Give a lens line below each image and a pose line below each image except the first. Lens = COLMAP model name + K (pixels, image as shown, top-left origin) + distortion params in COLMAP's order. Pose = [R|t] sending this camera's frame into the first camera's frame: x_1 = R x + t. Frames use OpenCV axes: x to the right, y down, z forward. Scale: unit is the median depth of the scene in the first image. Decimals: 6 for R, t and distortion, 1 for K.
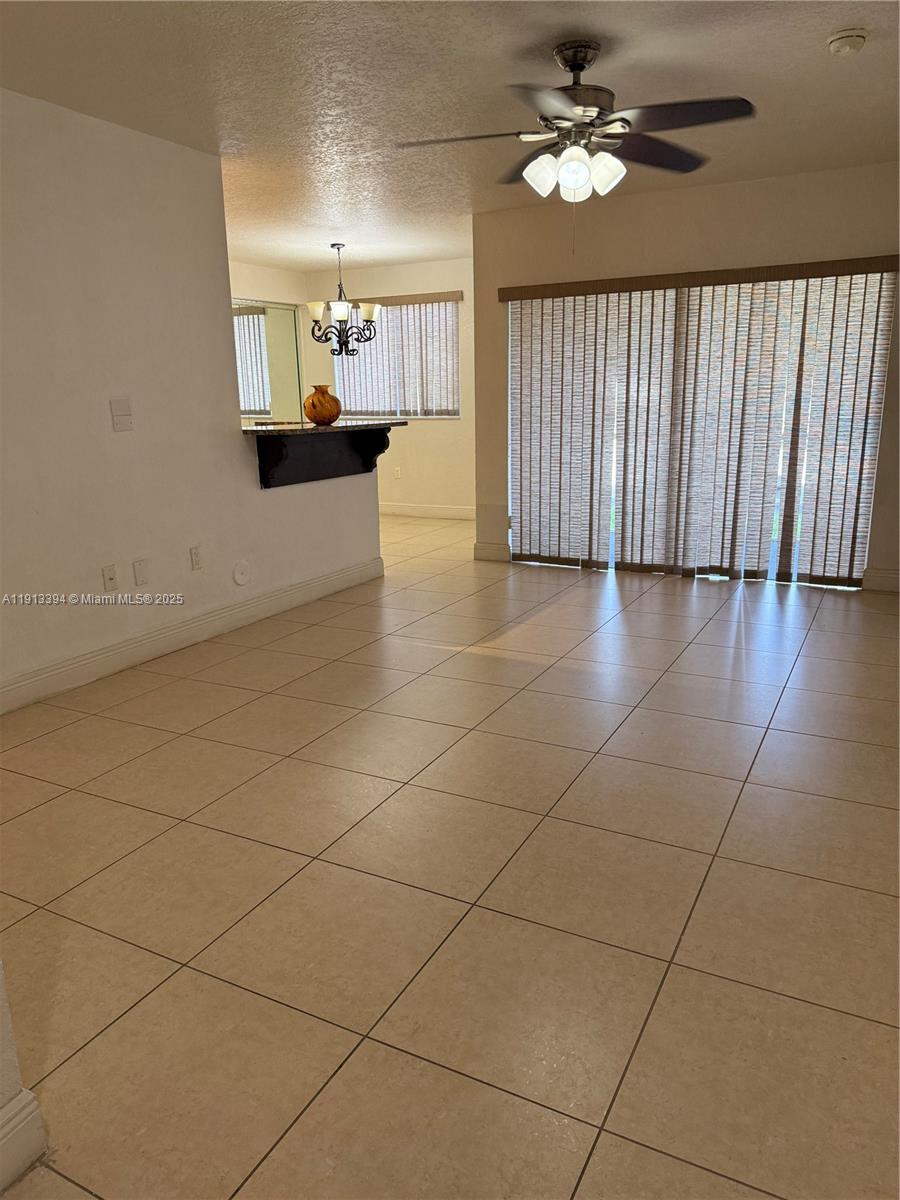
lens RADIAL K [[854.8, 0, 451.4], [0, 854.8, 605.2], [0, 0, 1]] dist [0.035765, -0.044299]
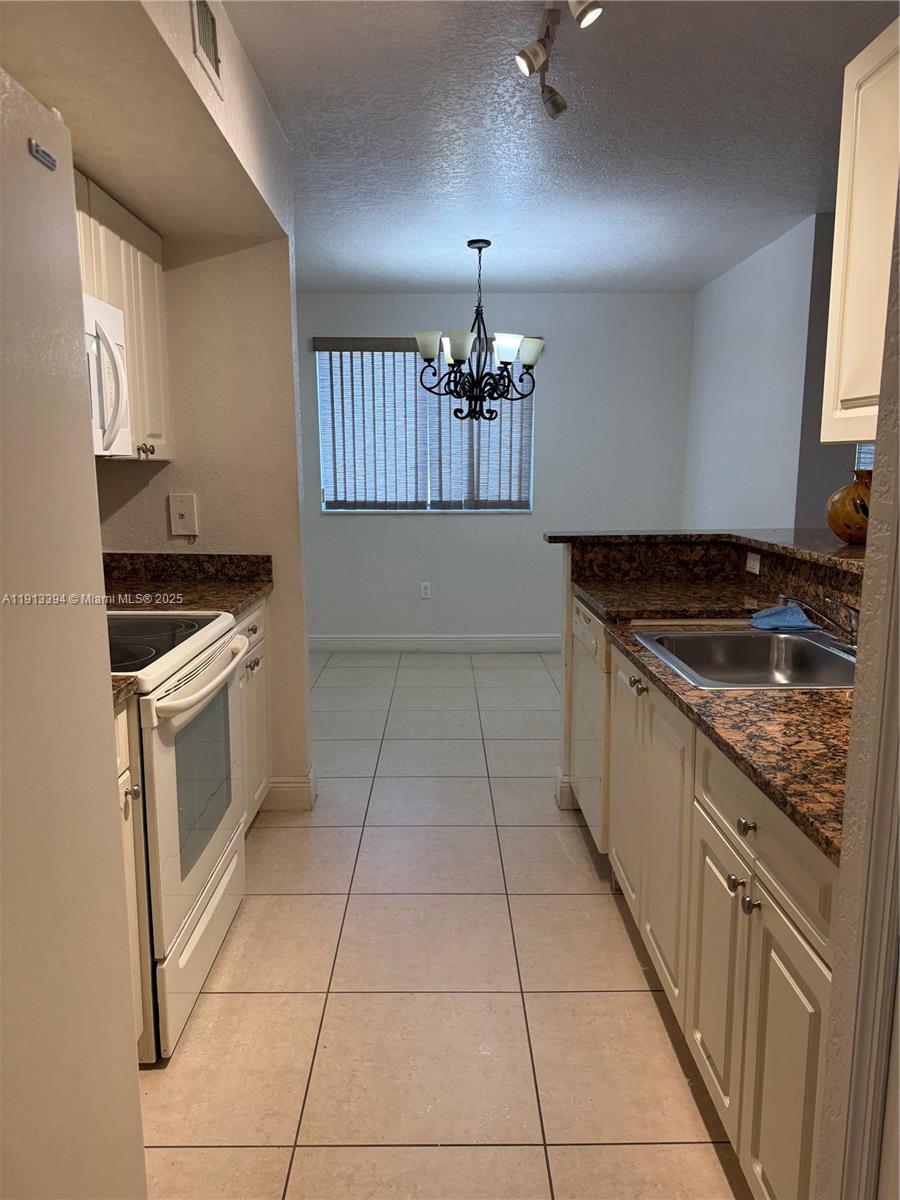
lens RADIAL K [[854.8, 0, 451.6], [0, 854.8, 605.2], [0, 0, 1]] dist [0.035765, -0.044299]
pose [[0.878864, -0.058097, 0.473522, -0.384982], [0.103375, 0.992167, -0.070136, -0.097780], [-0.465738, 0.110590, 0.877985, 0.410501]]
